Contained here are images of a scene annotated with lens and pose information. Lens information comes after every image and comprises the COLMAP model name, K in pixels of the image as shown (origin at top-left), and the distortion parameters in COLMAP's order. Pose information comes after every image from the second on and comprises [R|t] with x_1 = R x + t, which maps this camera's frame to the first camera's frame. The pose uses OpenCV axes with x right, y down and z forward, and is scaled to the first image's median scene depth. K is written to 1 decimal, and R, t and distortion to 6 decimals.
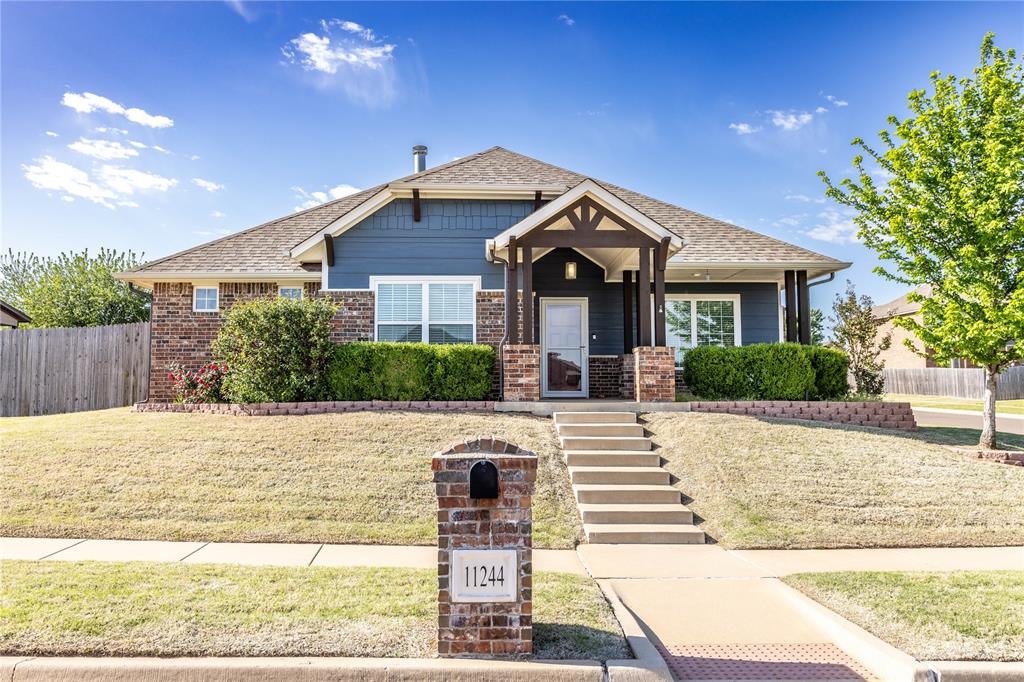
lens RADIAL K [[855.1, 0, 511.3], [0, 855.1, 341.1], [0, 0, 1]] dist [0.000056, 0.000025]
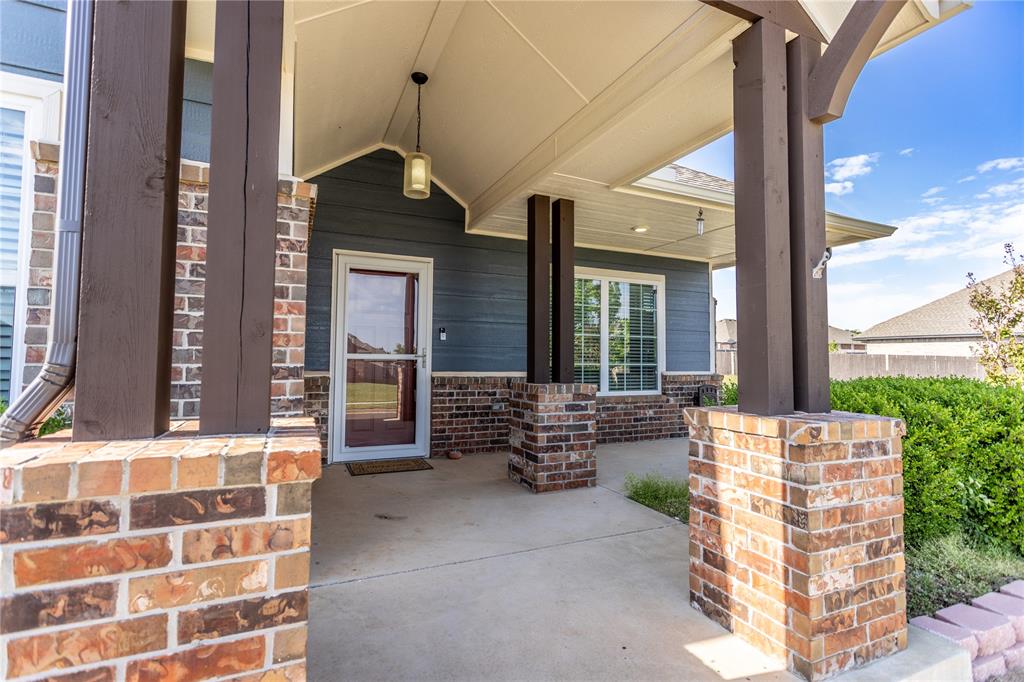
lens RADIAL K [[496.4, 0, 514.2], [0, 496.4, 337.8], [0, 0, 1]] dist [-0.000608, -0.000032]
pose [[0.925389, 0.029098, 0.377901, 0.026463], [-0.040934, 0.998890, 0.023324, -0.012949], [-0.376803, -0.037053, 0.925552, 0.759937]]
